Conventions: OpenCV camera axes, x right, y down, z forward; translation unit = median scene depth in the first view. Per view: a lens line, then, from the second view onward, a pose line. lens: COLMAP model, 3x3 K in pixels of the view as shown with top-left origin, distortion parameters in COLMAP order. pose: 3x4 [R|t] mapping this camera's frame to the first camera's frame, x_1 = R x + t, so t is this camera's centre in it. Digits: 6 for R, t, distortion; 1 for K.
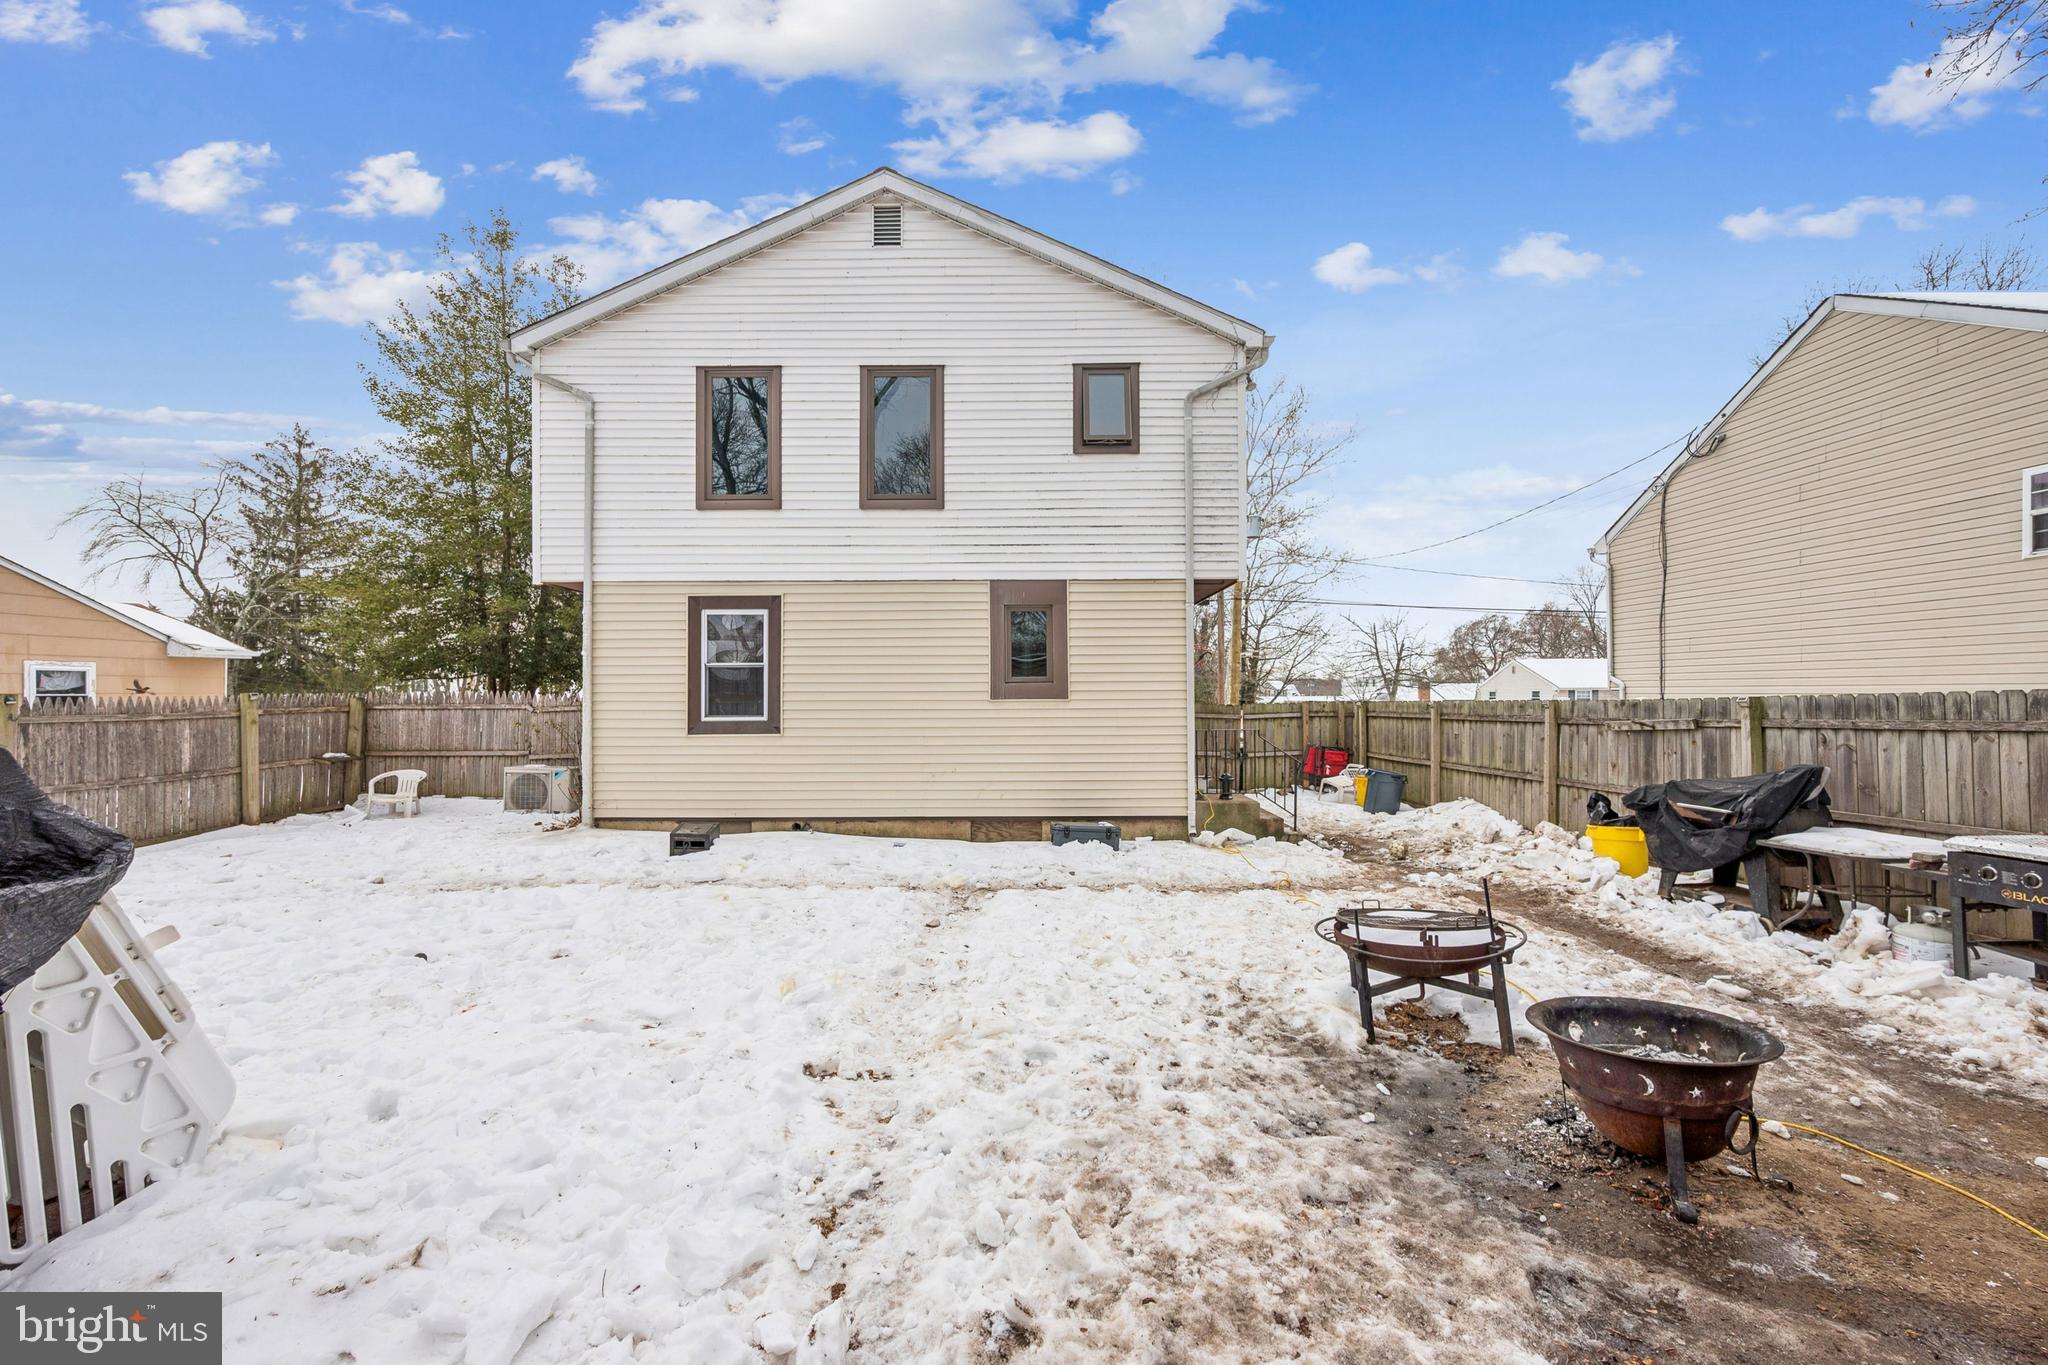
lens RADIAL K [[811.2, 0, 1035.5], [0, 811.2, 683.7], [0, 0, 1]] dist [-0.001177, -0.000126]
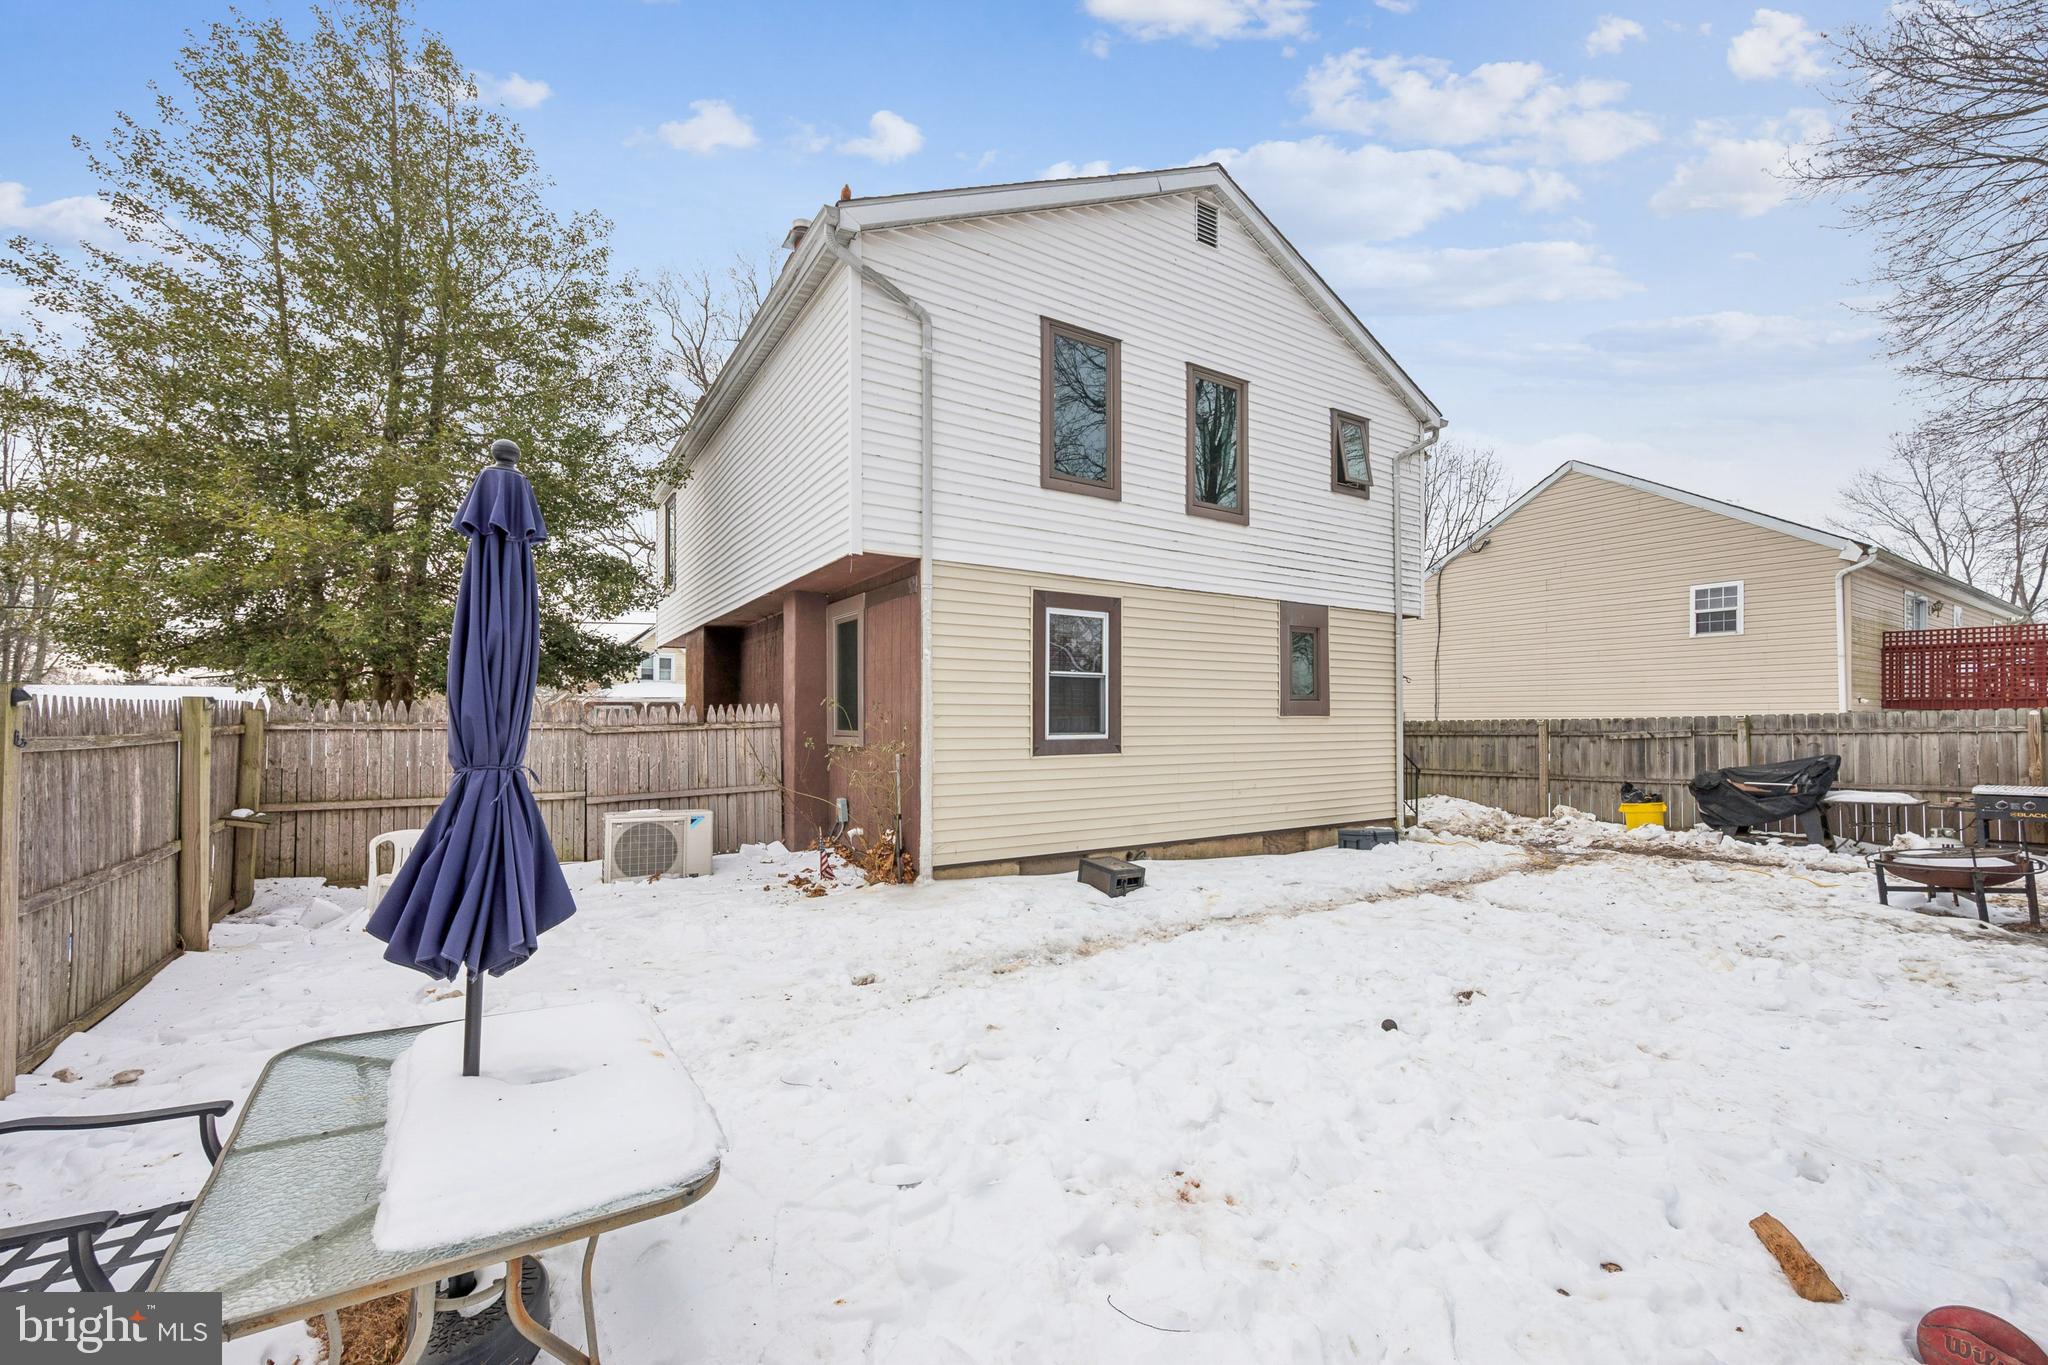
lens RADIAL K [[814.0, 0, 1023.0], [0, 814.0, 710.8], [0, 0, 1]] dist [0.000028, 0.000067]
pose [[0.841349, 0.009790, 0.540404, -0.886393], [-0.009244, 0.999950, -0.003724, 0.019463], [-0.540413, -0.001862, 0.841398, 0.304356]]
